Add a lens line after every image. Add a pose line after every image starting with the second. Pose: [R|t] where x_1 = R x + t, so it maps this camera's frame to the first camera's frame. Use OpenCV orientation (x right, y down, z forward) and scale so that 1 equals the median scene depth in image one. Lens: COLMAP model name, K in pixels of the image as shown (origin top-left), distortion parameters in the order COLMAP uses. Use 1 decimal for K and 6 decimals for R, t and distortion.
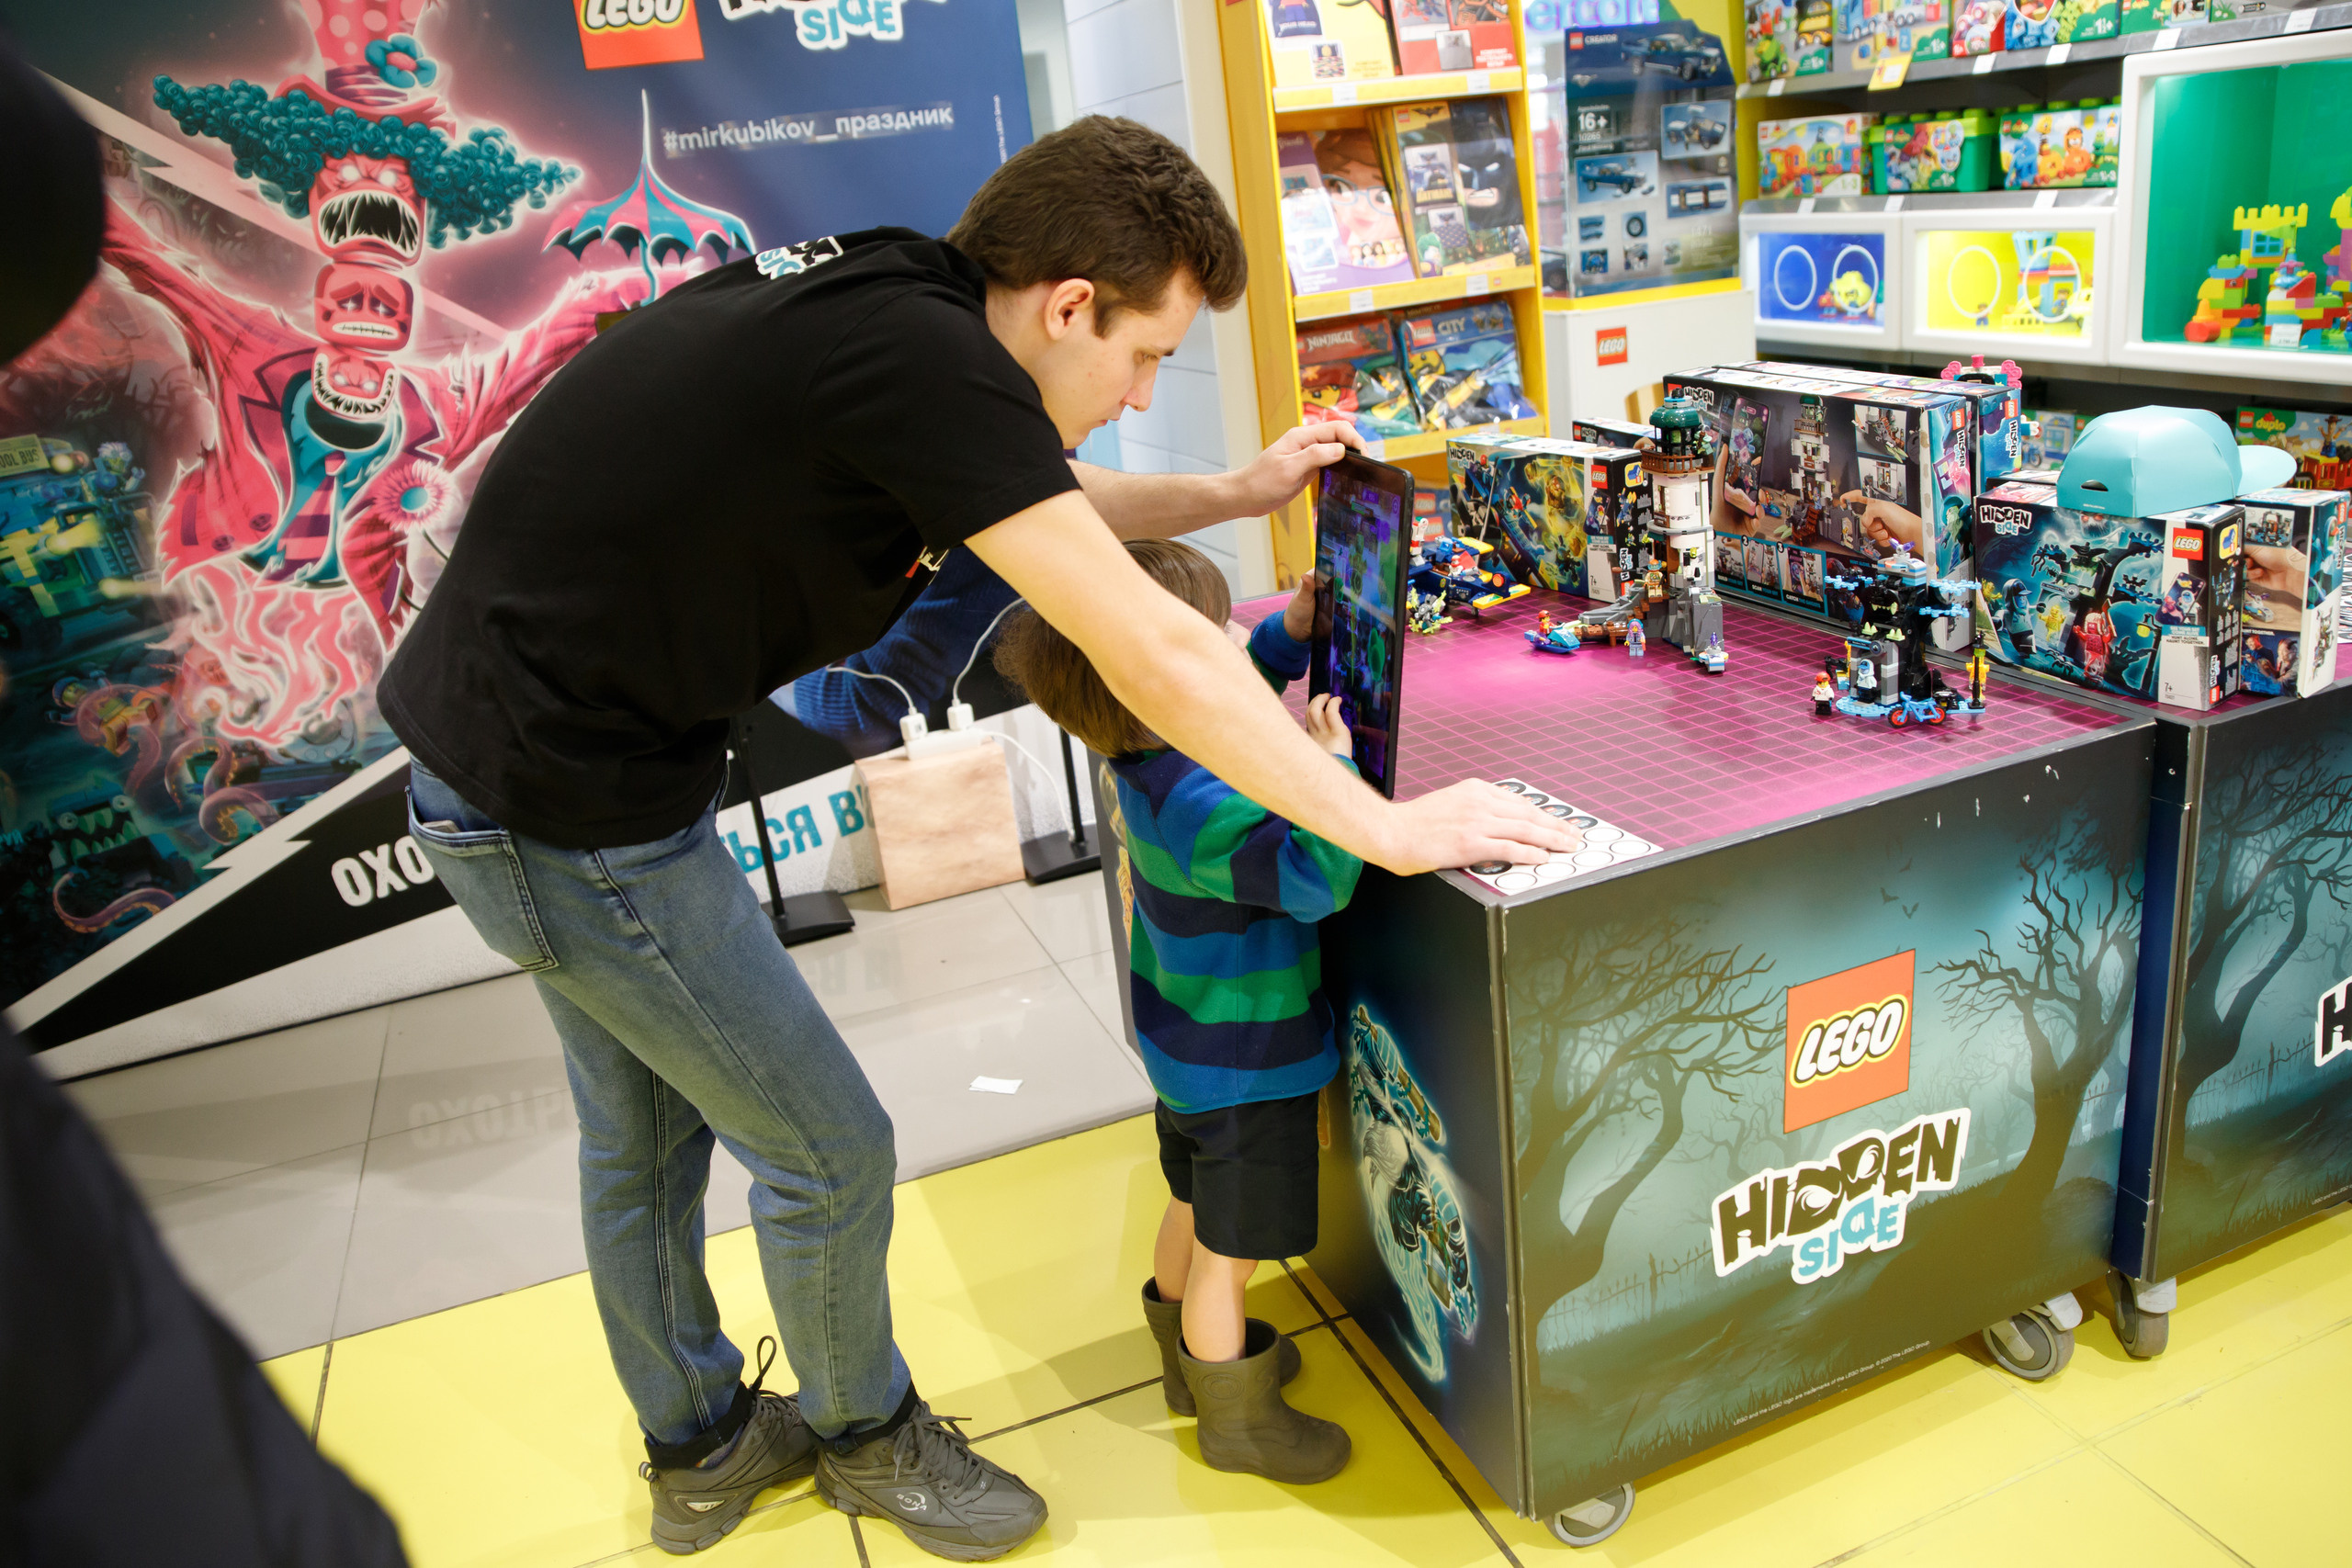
lens RADIAL K [[1670.3, 0, 1175.8], [0, 1670.3, 733.7], [0, 0, 1]] dist [-0.114239, 0.086630]
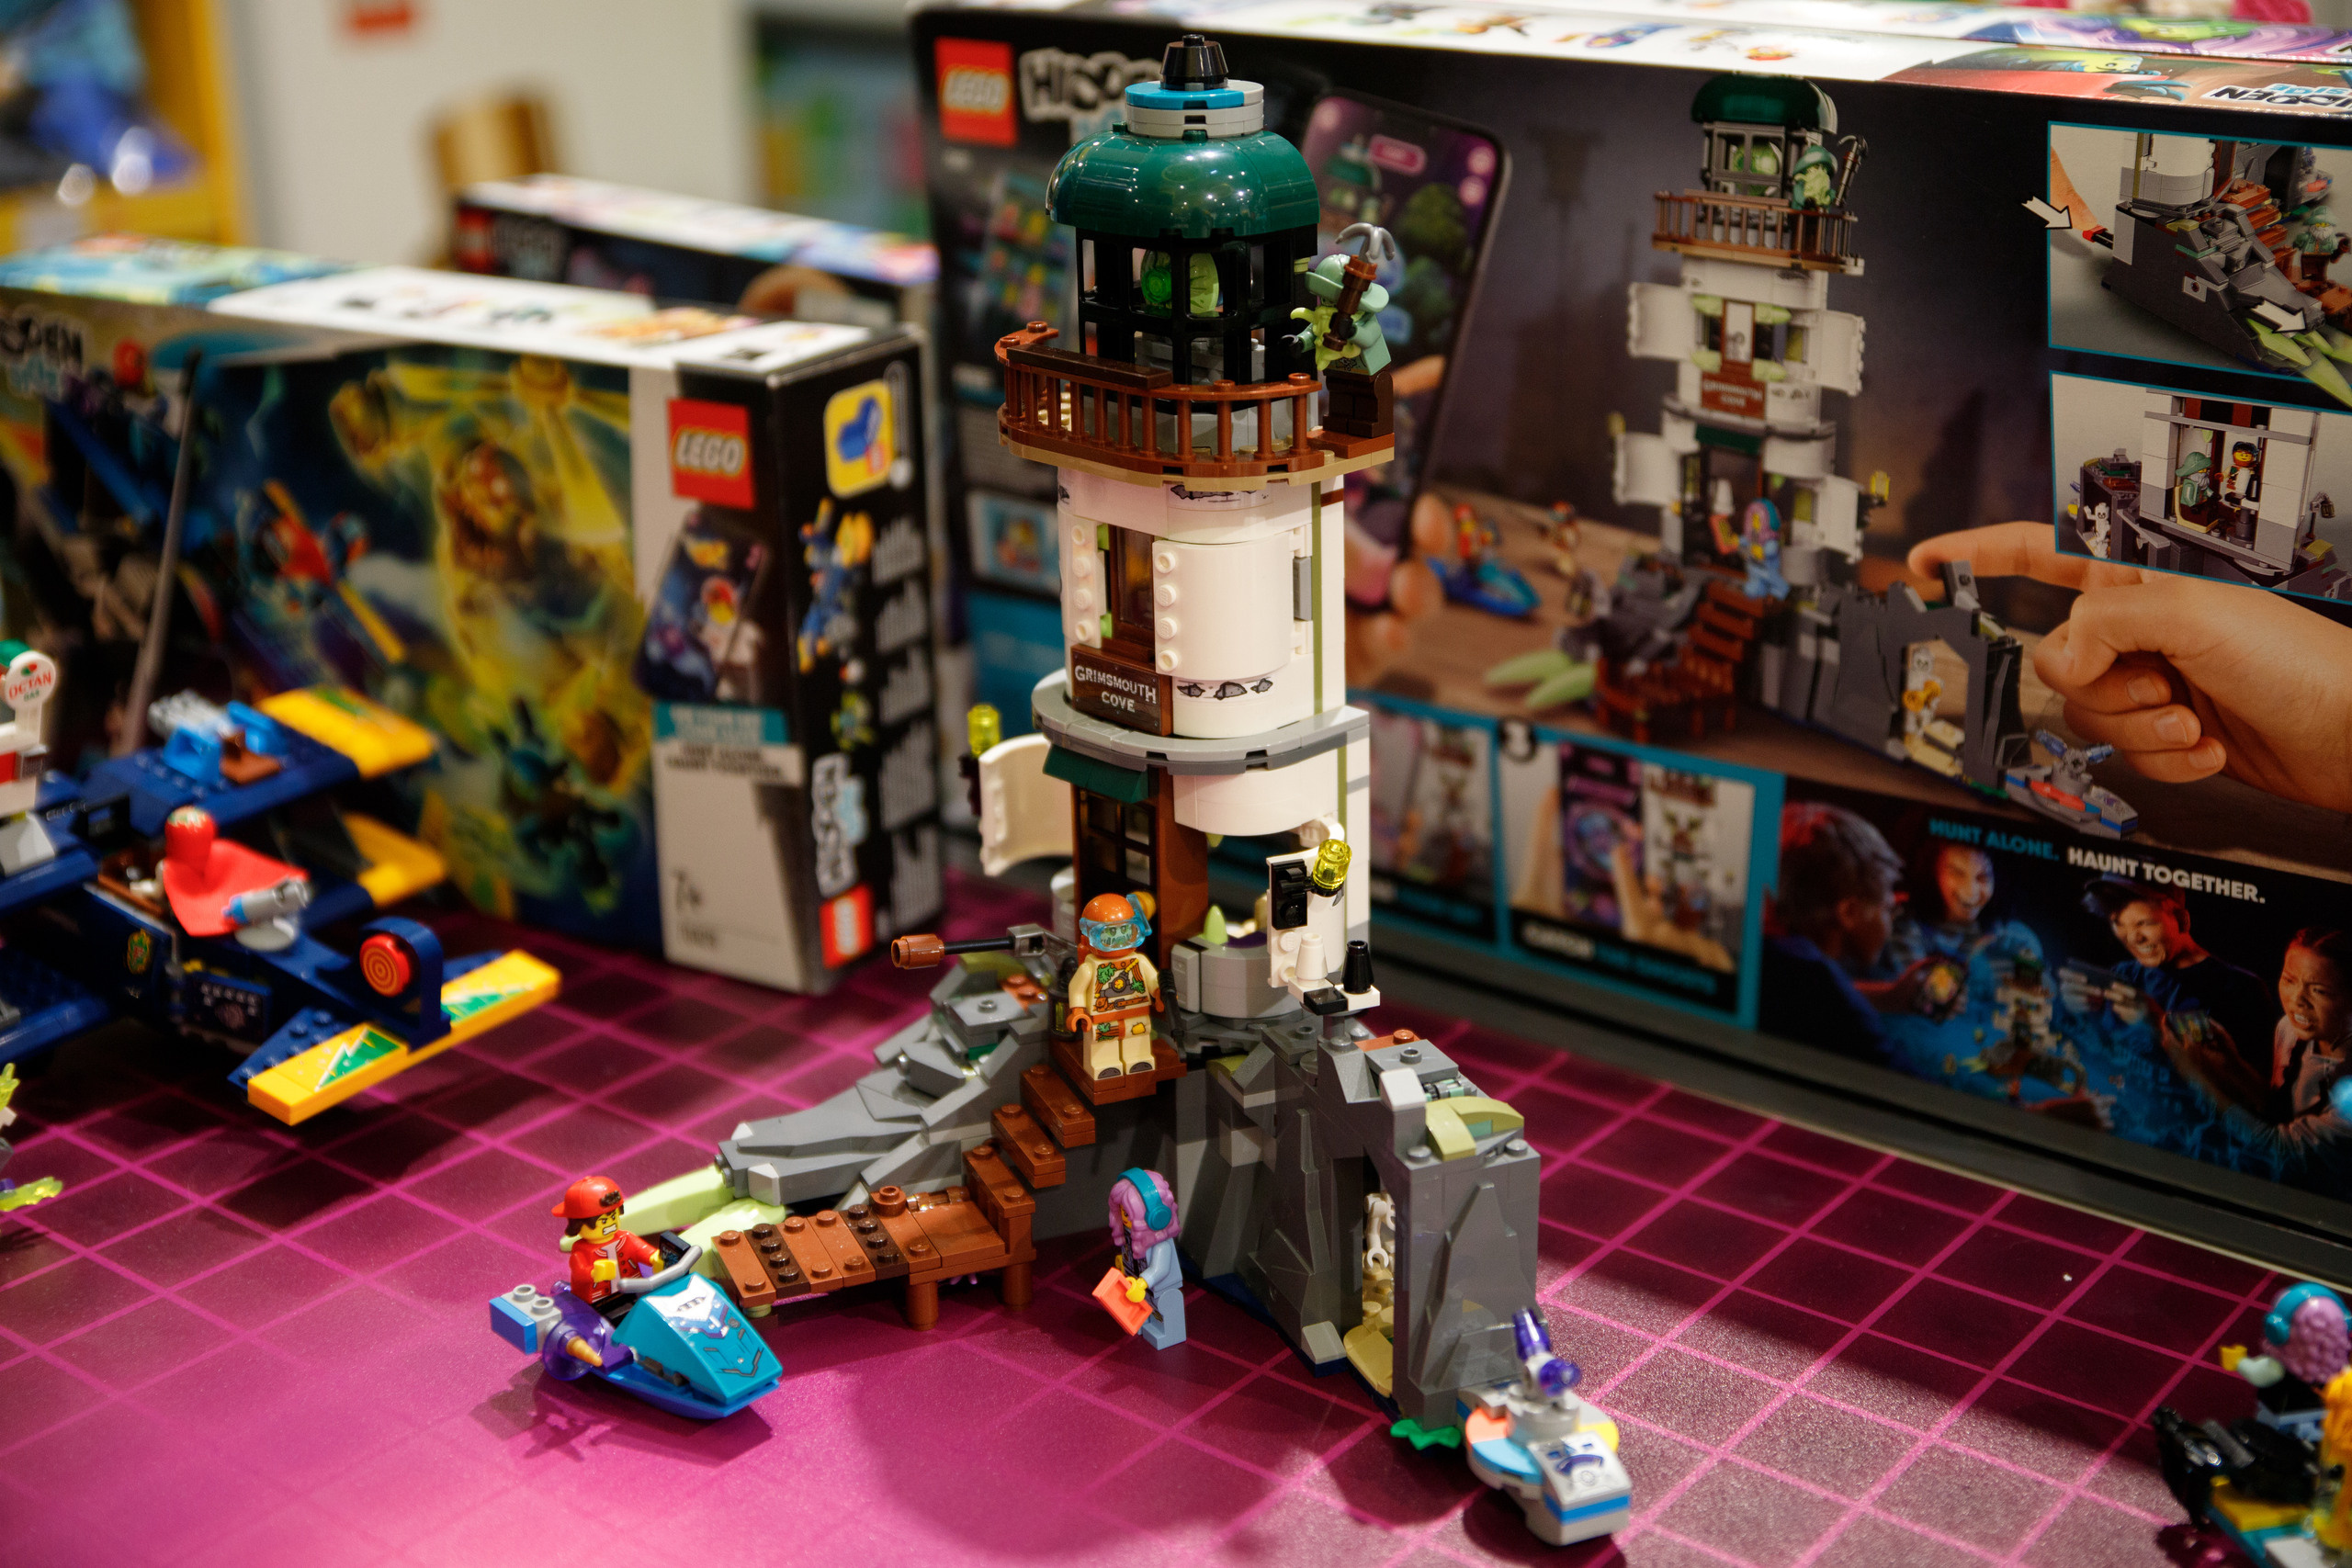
lens RADIAL K [[3149.3, 0, 1178.0], [0, 3149.3, 655.1], [0, 0, 1]] dist [0.092051, -0.012020]
pose [[0.863861, -0.065510, 0.499452, 0.105569], [0.084939, 0.996254, -0.016239, -0.126985], [-0.496518, 0.056451, 0.866189, 0.659049]]
